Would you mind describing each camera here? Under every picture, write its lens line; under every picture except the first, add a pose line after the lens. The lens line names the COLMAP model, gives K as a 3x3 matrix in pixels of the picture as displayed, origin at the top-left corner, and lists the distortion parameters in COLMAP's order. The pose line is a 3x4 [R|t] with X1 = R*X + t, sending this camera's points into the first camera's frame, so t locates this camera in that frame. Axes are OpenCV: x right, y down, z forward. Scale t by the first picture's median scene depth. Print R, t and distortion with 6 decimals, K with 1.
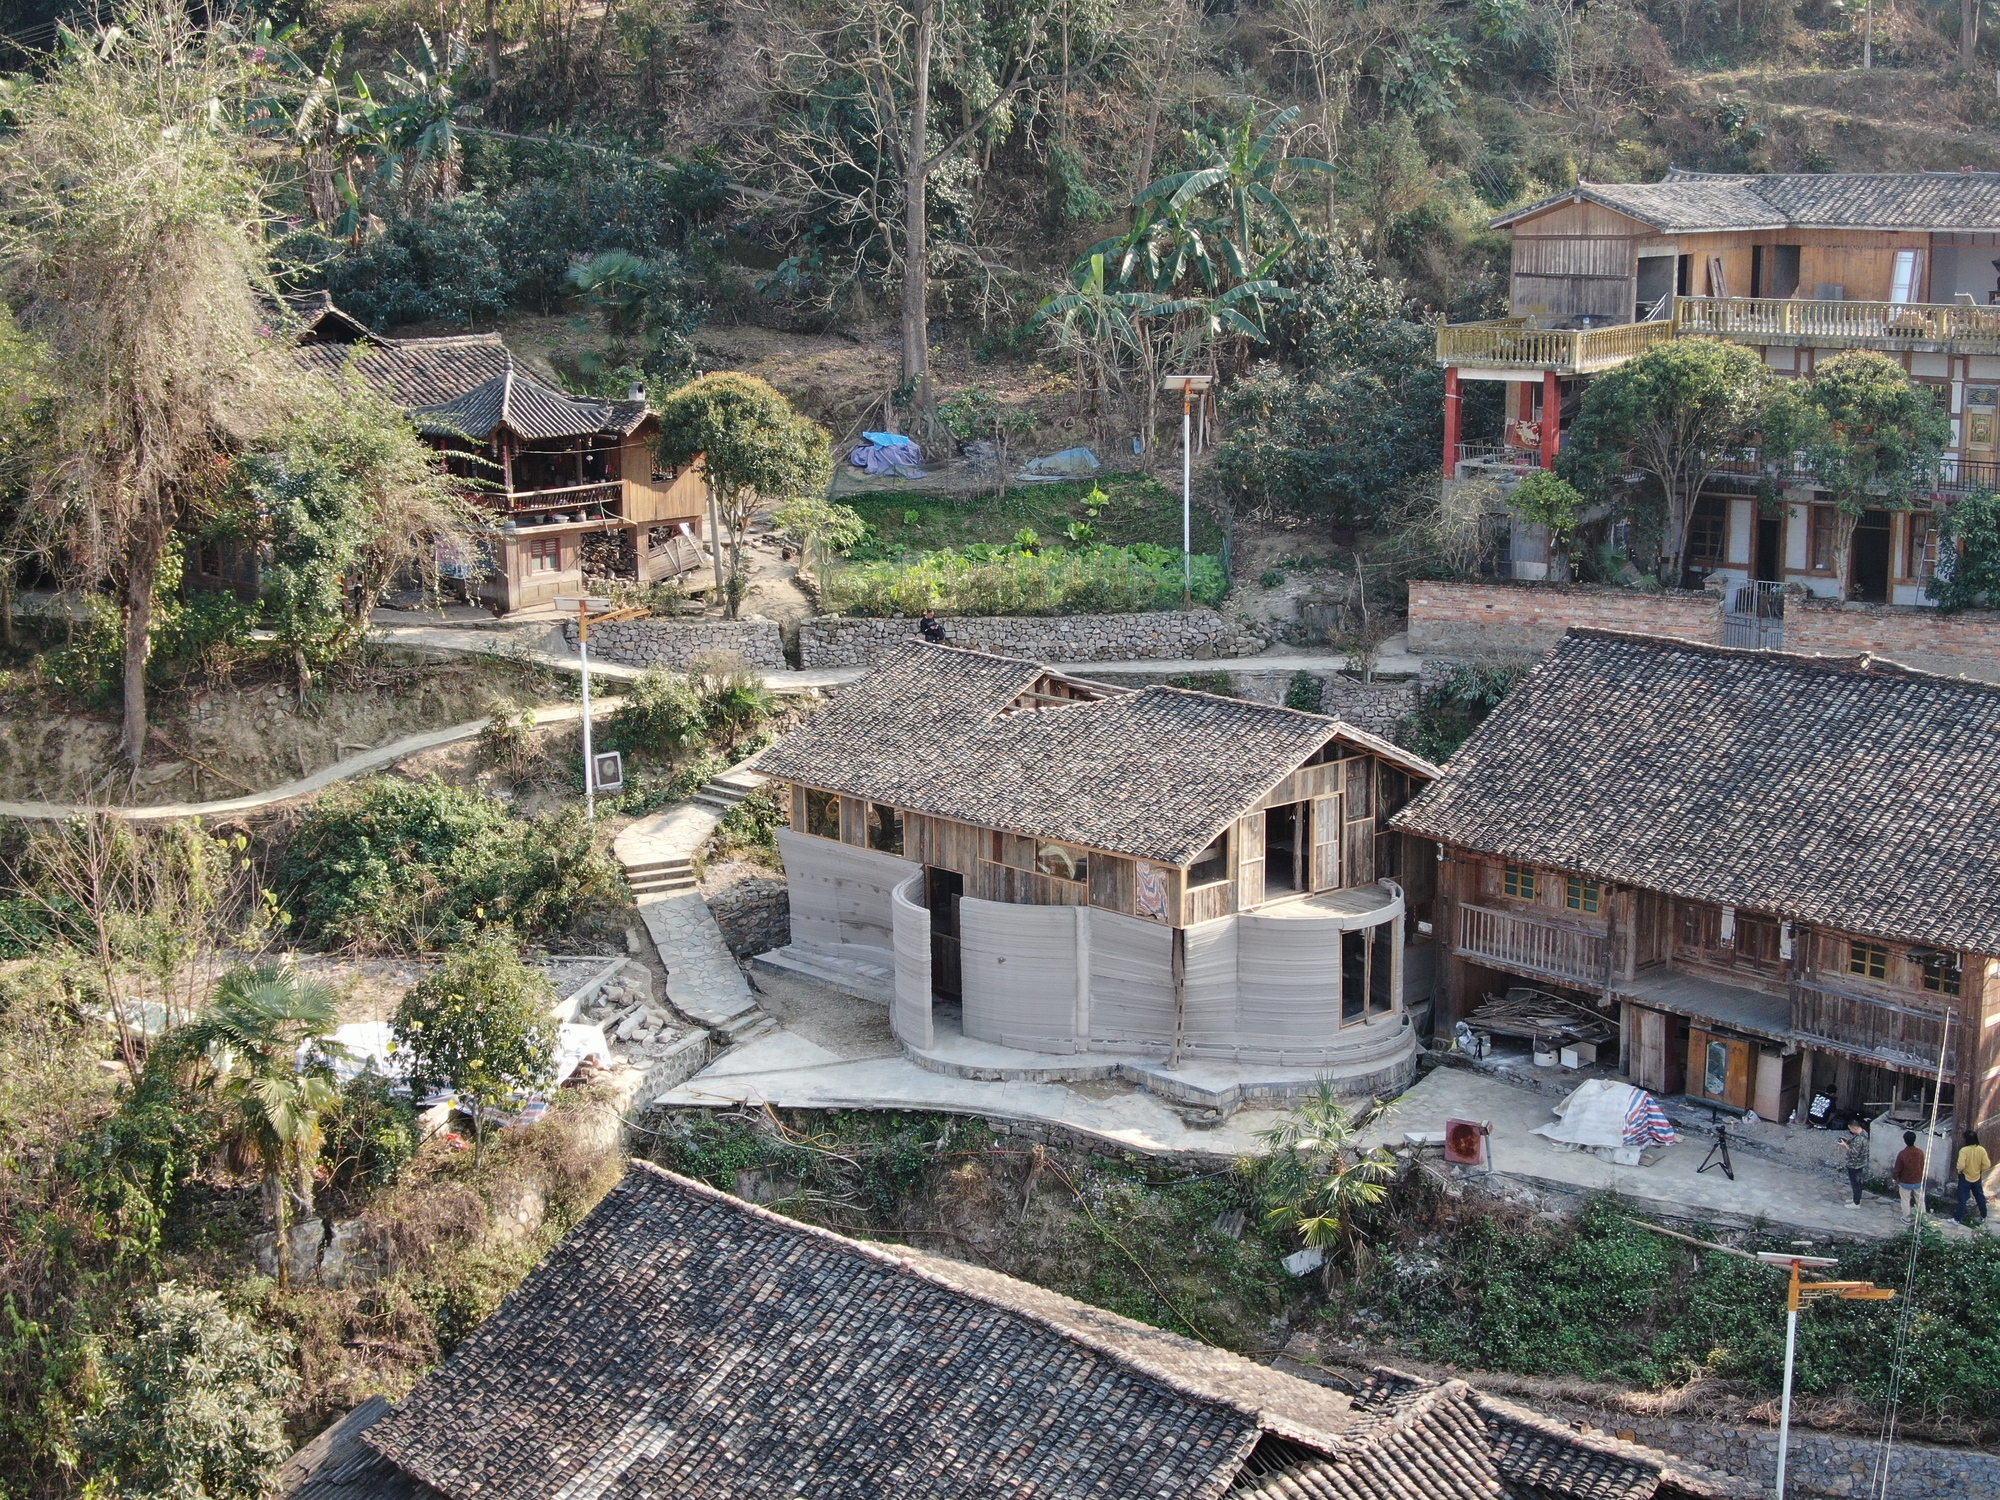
lens RADIAL K [[2868.6, 0, 999.8], [0, 2868.6, 712.4], [0, 0, 1]] dist [0.354761, -1.922666]
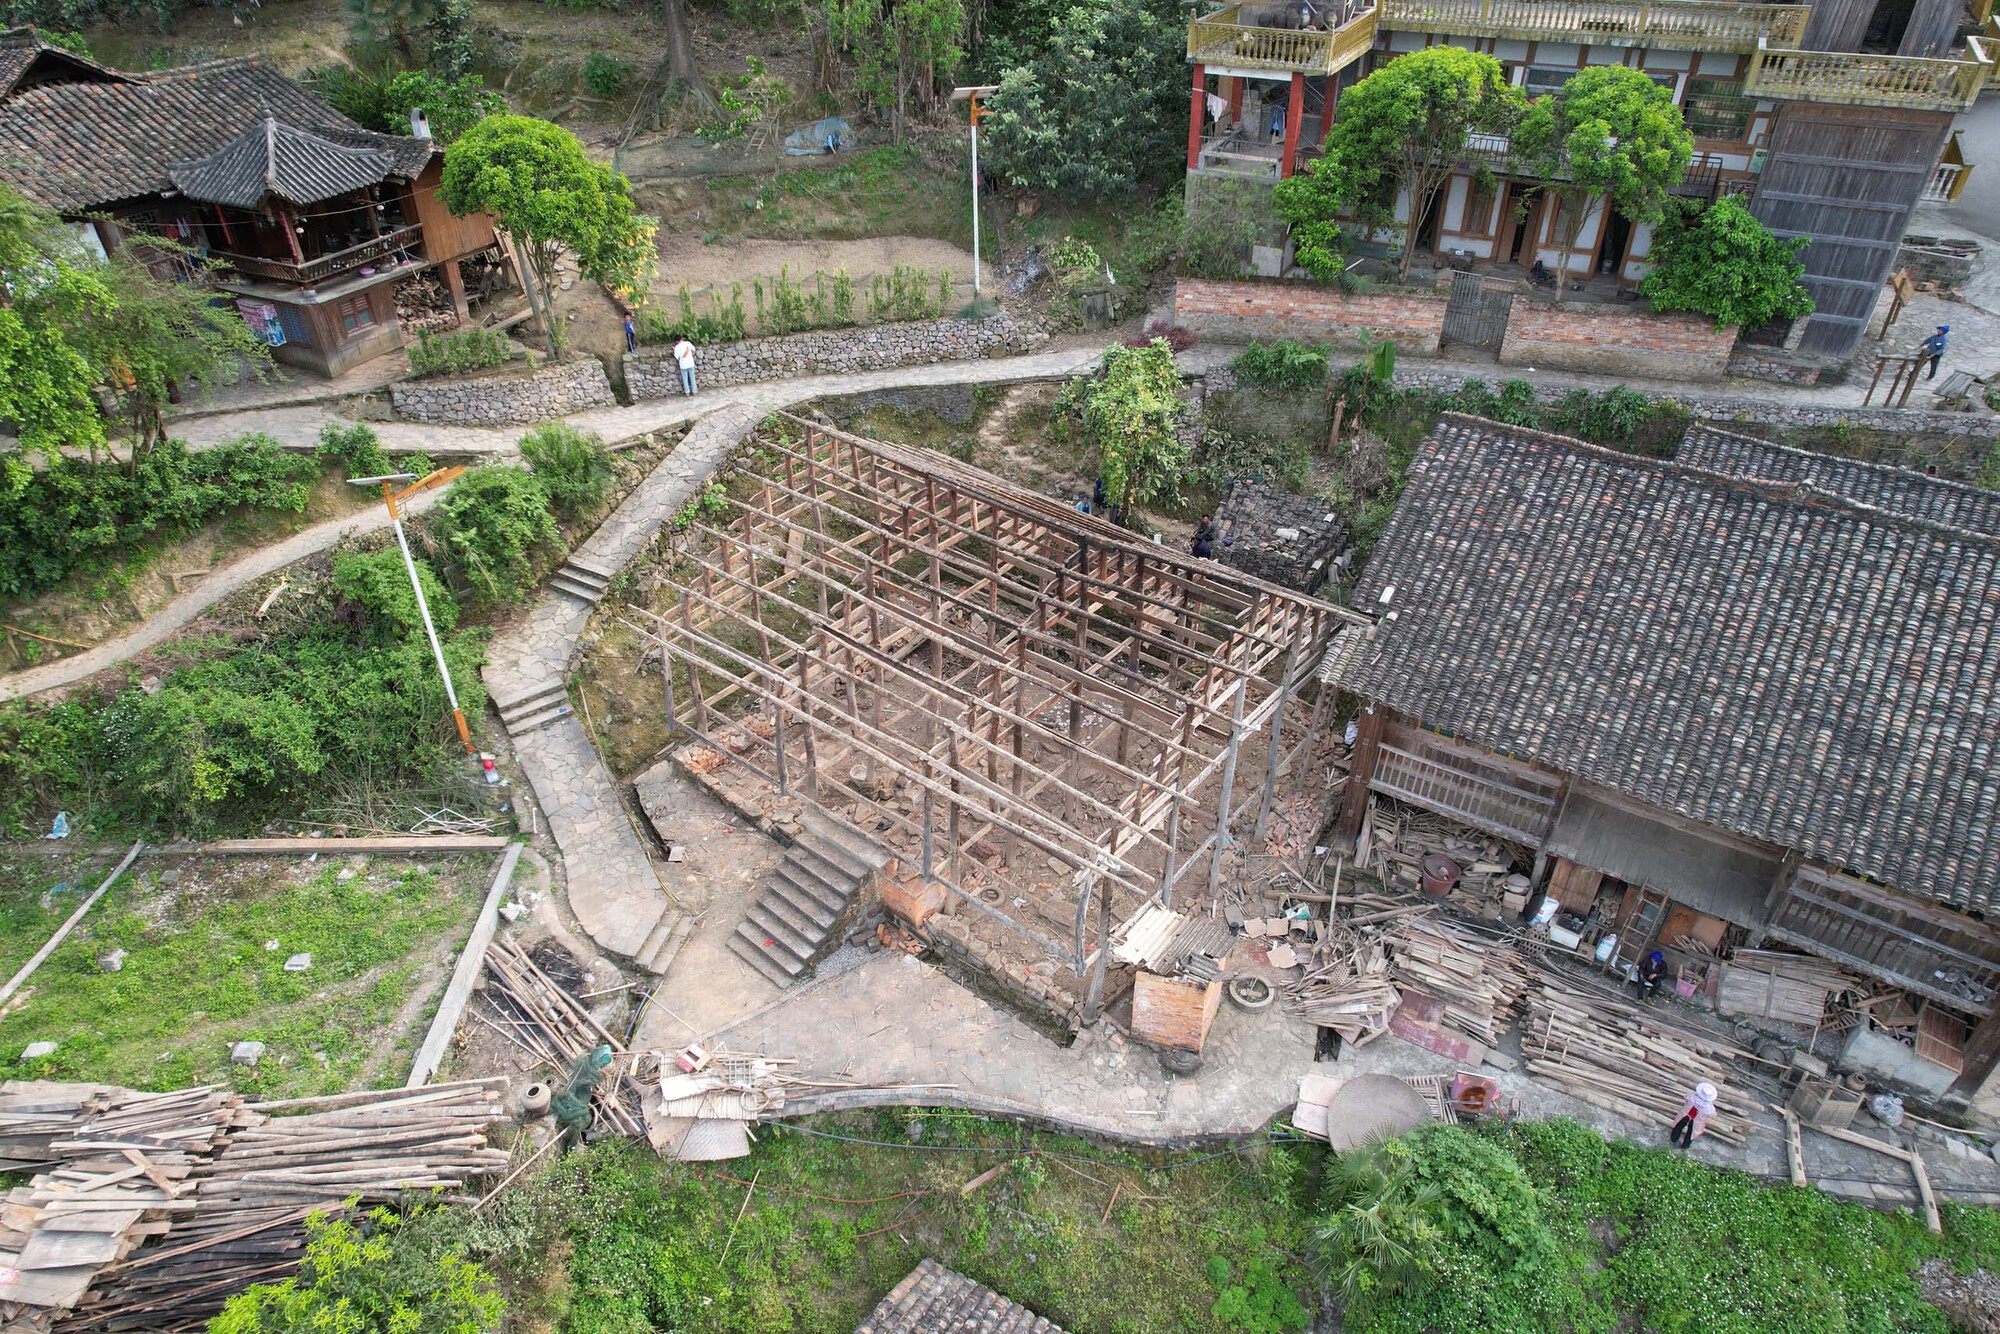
lens RADIAL K [[1278.8, 0, 1000.0], [0, 1278.8, 667.0], [0, 0, 1]] dist [-0.098253, 0.101301]
pose [[0.974236, -0.131580, 0.183168, -0.035116], [0.044924, 0.909111, 0.414125, -0.115033], [-0.221010, -0.395227, 0.891600, 0.521270]]
